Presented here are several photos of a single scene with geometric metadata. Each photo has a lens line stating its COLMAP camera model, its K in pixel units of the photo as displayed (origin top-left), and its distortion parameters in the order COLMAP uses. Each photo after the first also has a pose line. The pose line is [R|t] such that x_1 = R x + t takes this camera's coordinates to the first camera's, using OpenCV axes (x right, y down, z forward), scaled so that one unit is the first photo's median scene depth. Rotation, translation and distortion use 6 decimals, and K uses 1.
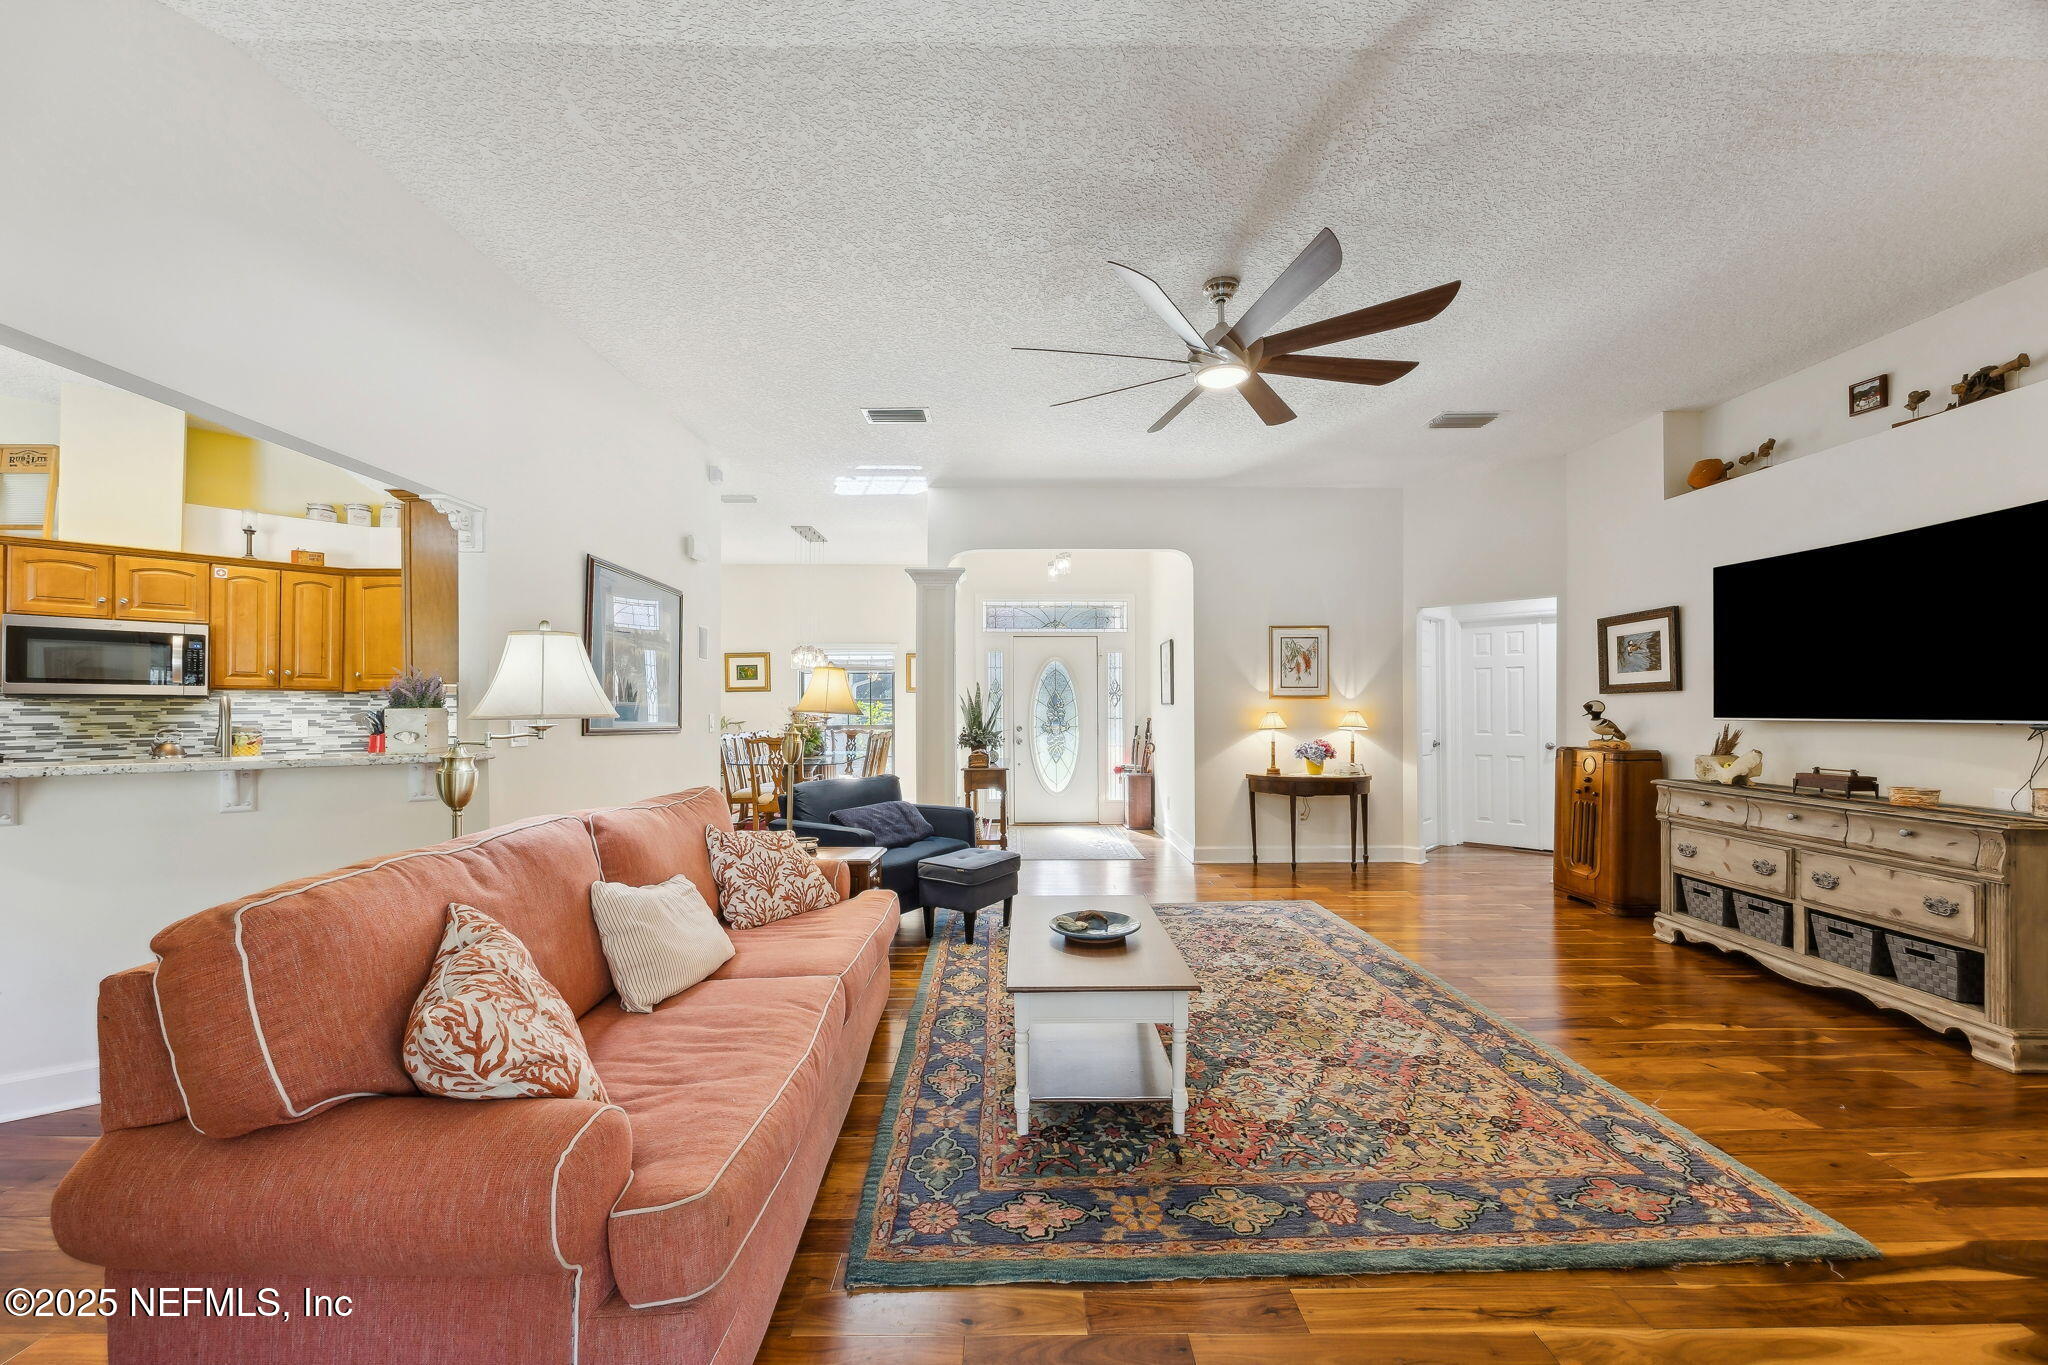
lens RADIAL K [[778.9, 0, 1009.1], [0, 778.9, 689.2], [0, 0, 1]] dist [-0.002309, -0.000249]
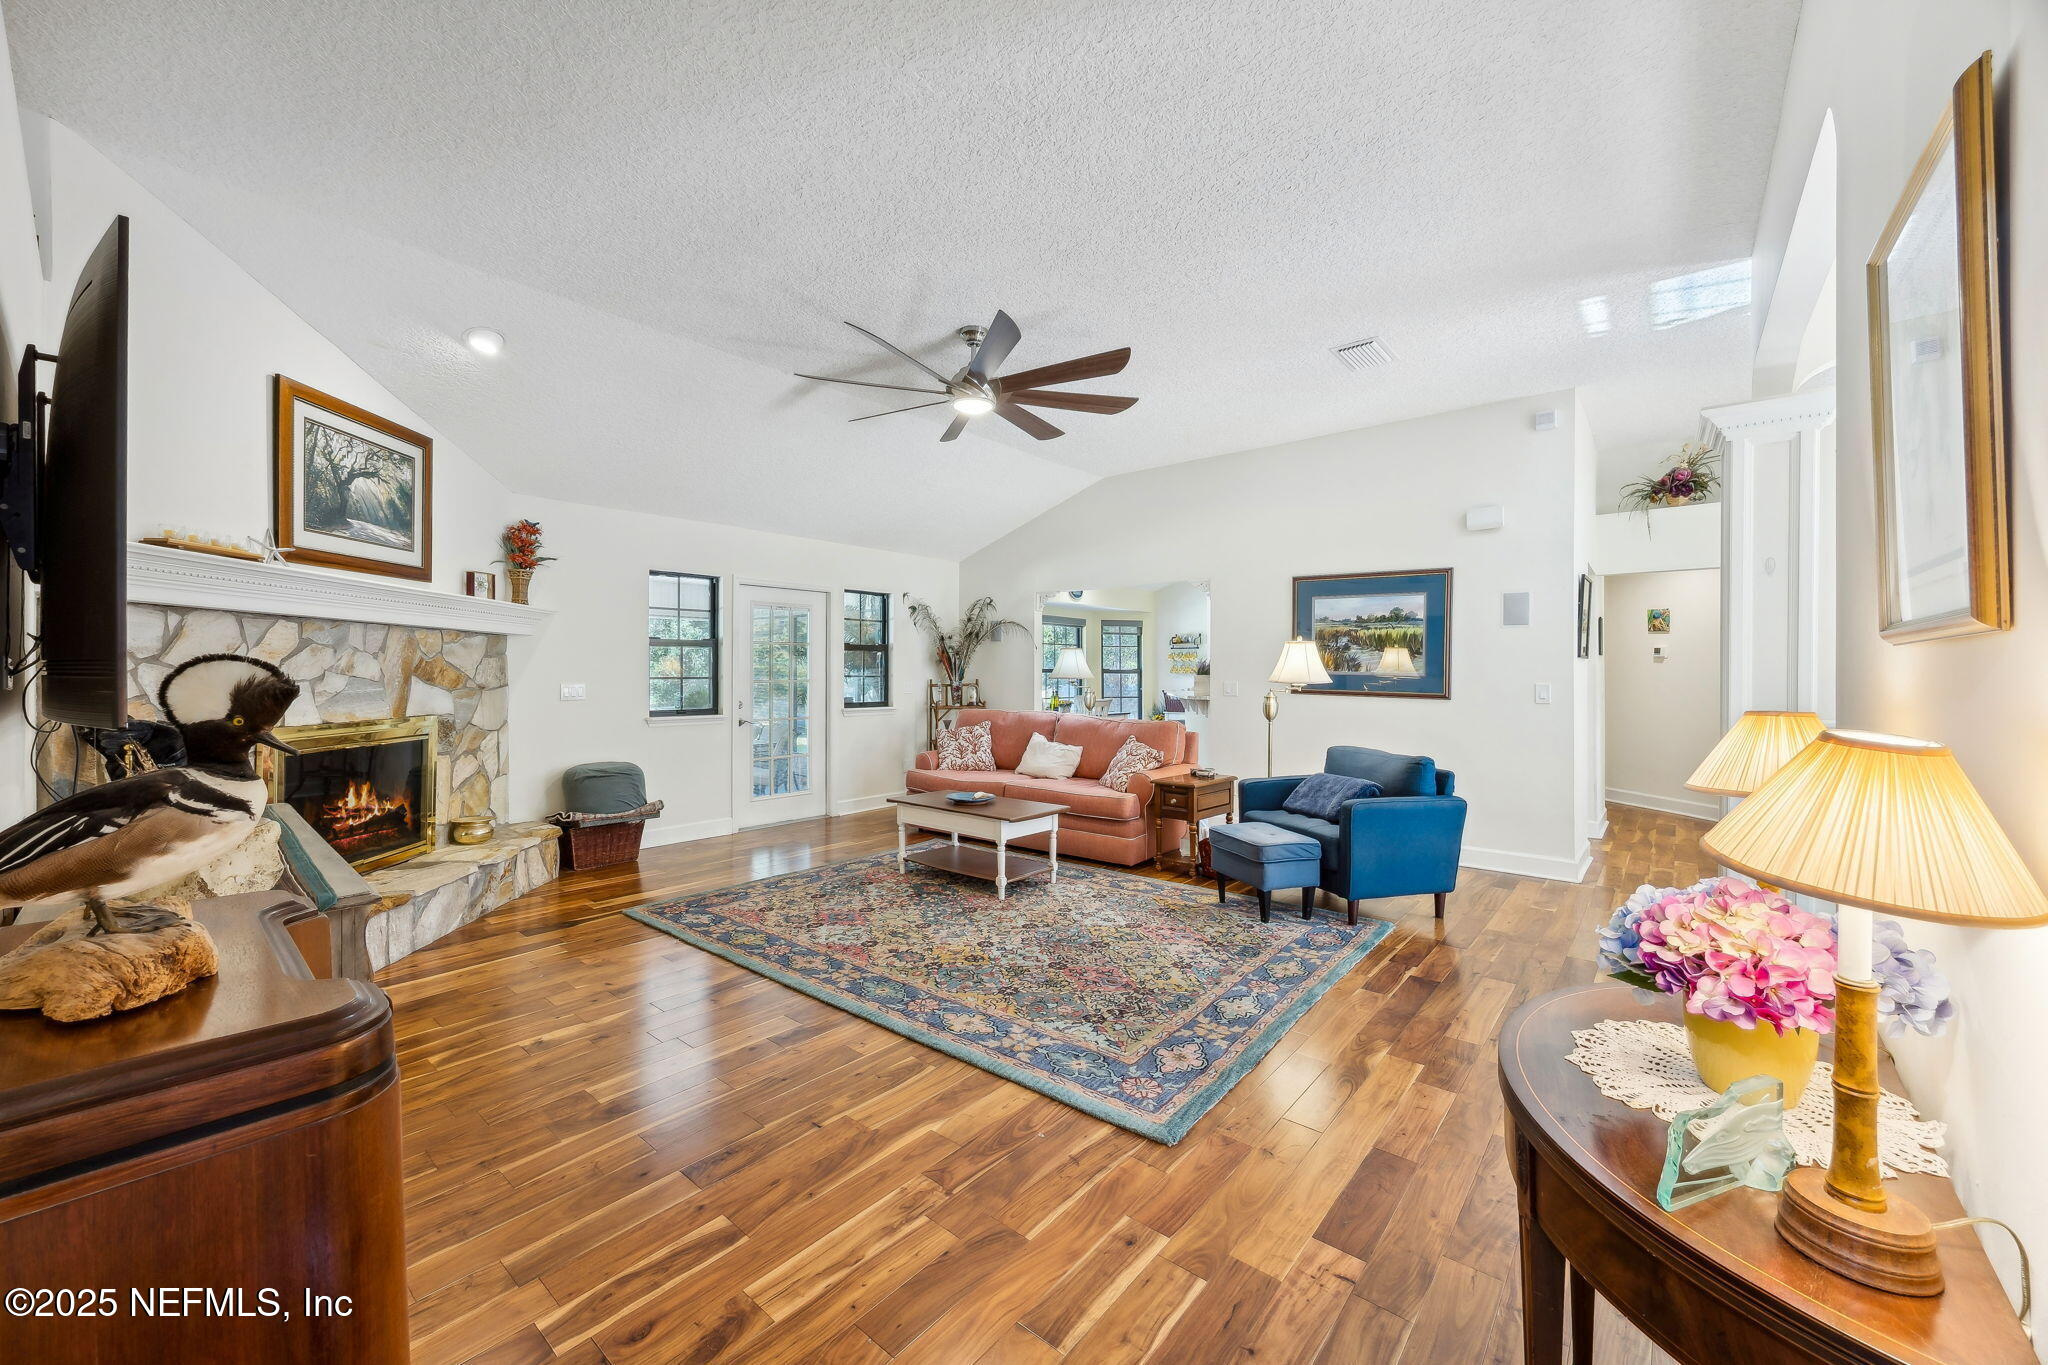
lens RADIAL K [[778.9, 0, 1009.1], [0, 778.9, 689.2], [0, 0, 1]] dist [-0.002309, -0.000249]
pose [[-0.650925, 0.014220, -0.759009, 1.449694], [0.015086, 0.999869, 0.005794, 0.048338], [0.758992, -0.007679, -0.651054, 2.310791]]
